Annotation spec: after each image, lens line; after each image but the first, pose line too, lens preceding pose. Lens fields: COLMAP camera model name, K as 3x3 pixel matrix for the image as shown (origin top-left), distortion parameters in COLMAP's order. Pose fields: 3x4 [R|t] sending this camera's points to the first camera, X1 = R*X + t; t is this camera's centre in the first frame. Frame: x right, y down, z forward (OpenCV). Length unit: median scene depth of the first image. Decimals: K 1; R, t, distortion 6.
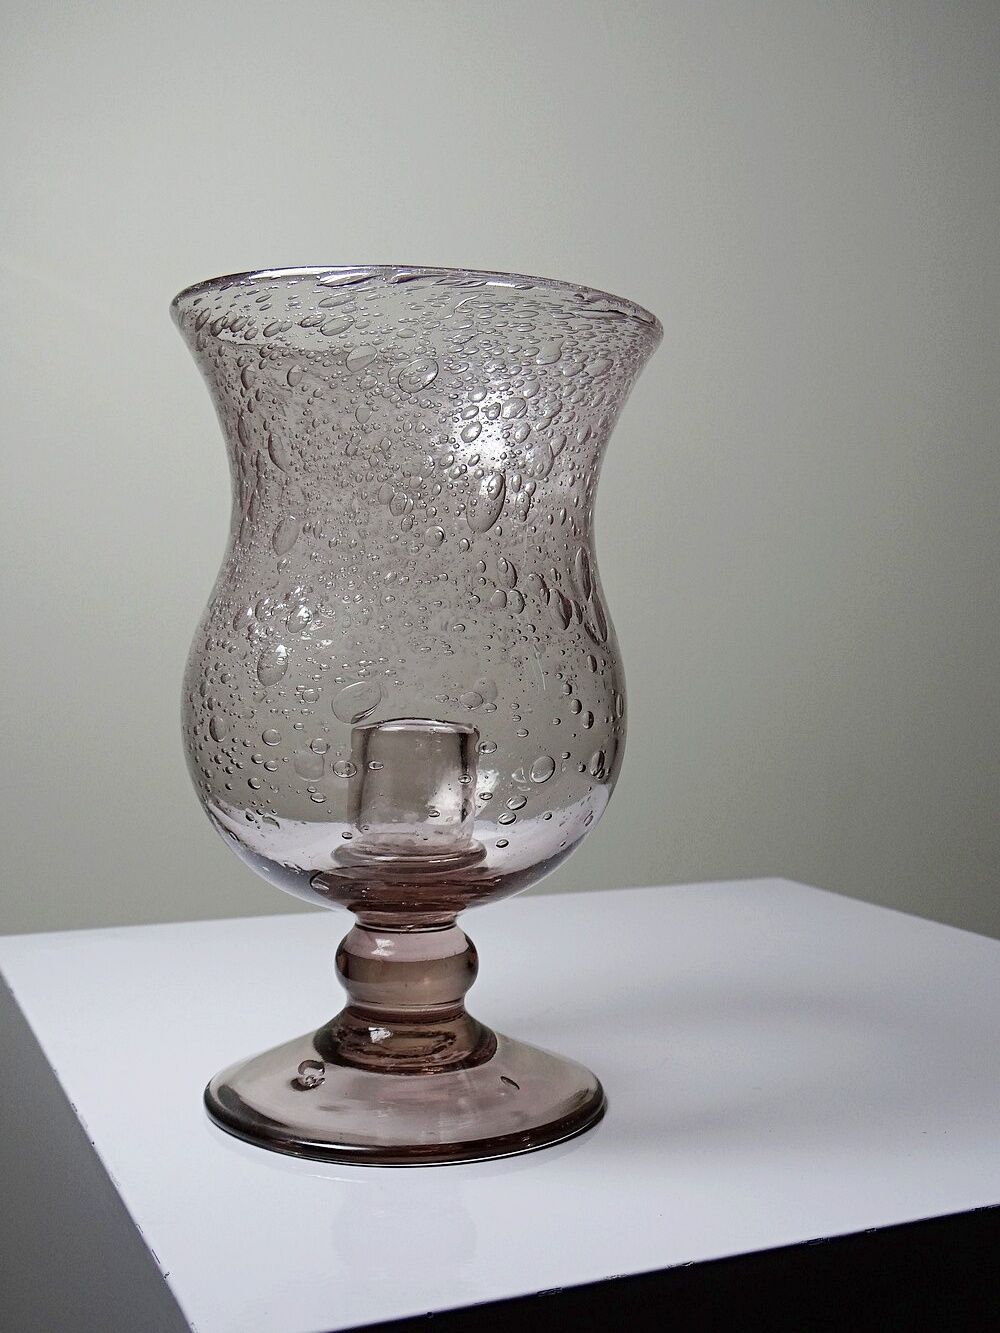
lens RADIAL K [[1488.4, 0, 493.9], [0, 1488.4, 675.7], [0, 0, 1]] dist [-0.004168, 0.000000]
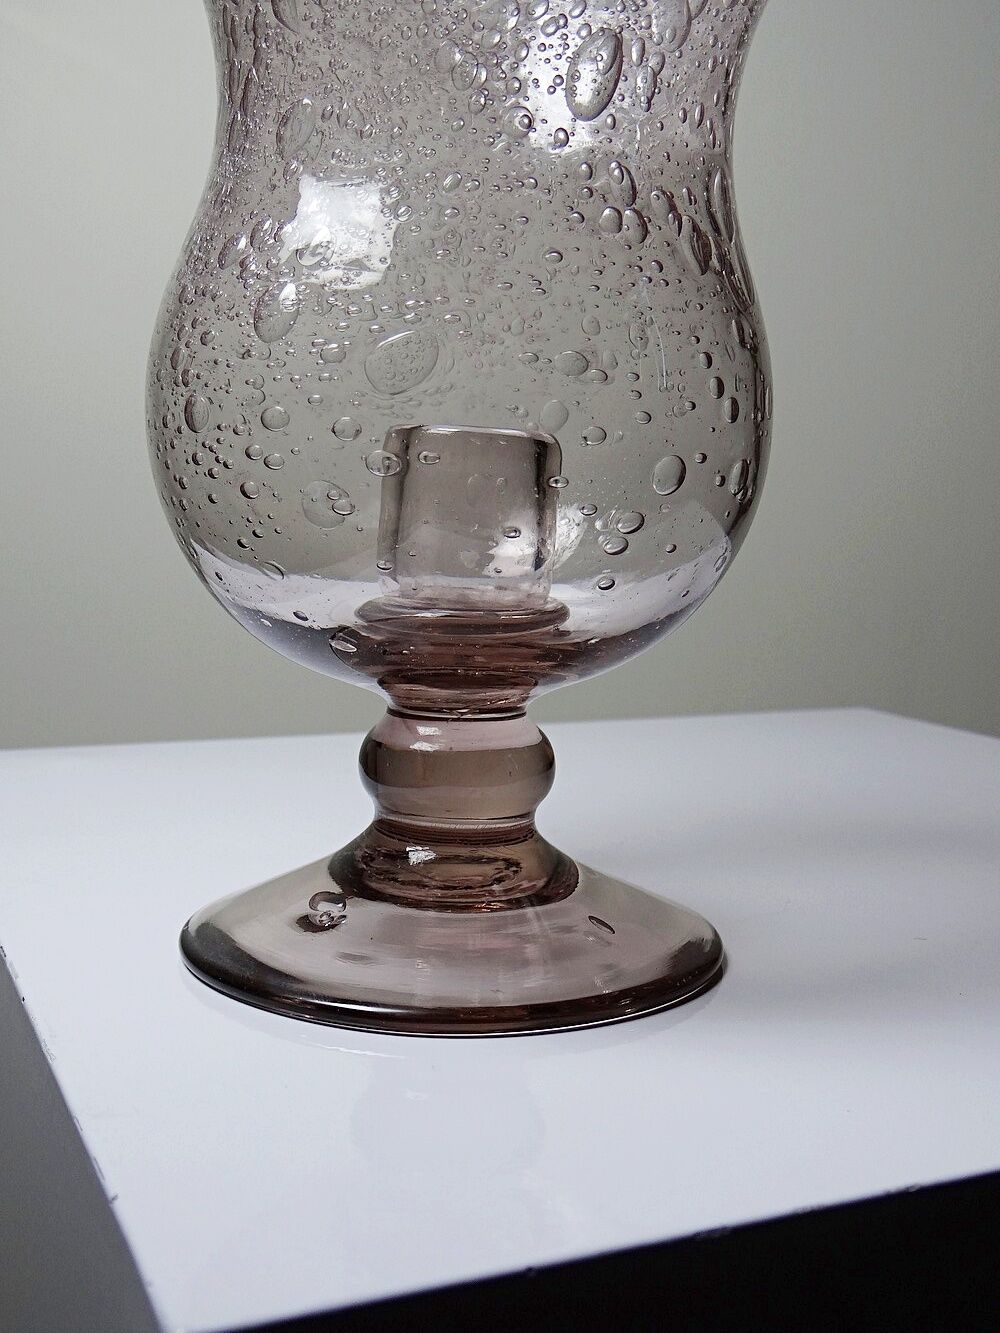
lens RADIAL K [[1488.4, 0, 496.9], [0, 1488.4, 669.9], [0, 0, 1]] dist [-0.004168, 0.000000]
pose [[0.999879, 0.013881, 0.006965, -0.048924], [-0.014395, 0.996677, 0.080169, 0.096144], [-0.005829, -0.080260, 0.996757, 0.299002]]
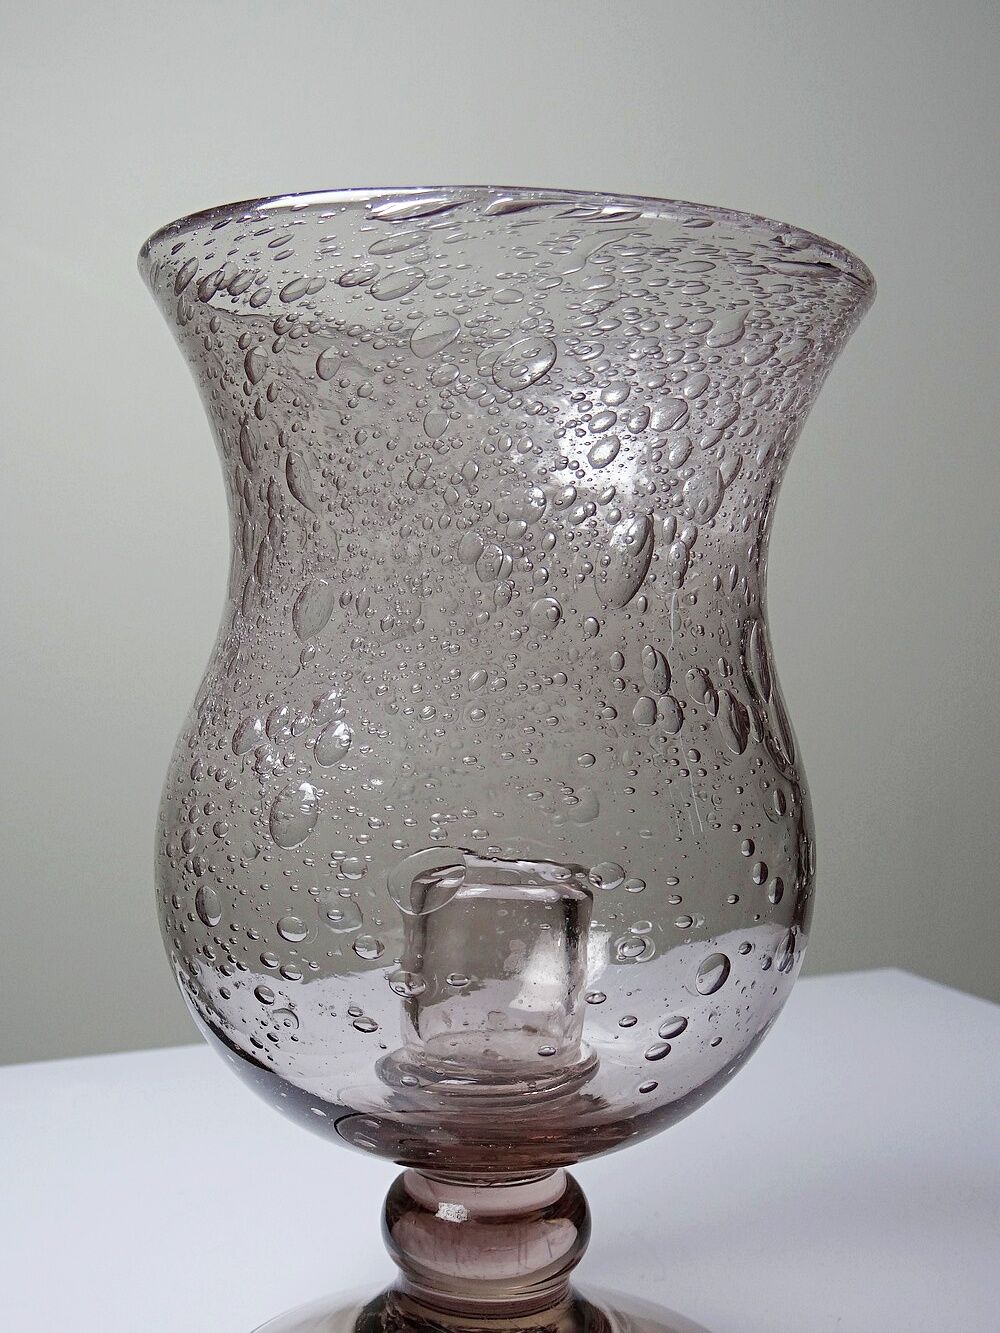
lens RADIAL K [[1488.4, 0, 498.8], [0, 1488.4, 661.4], [0, 0, 1]] dist [-0.004168, 0.000000]
pose [[0.999997, 0.001886, 0.001381, -0.059009], [-0.001889, 0.999996, 0.002173, -0.072112], [-0.001377, -0.002176, 0.999997, 0.346182]]
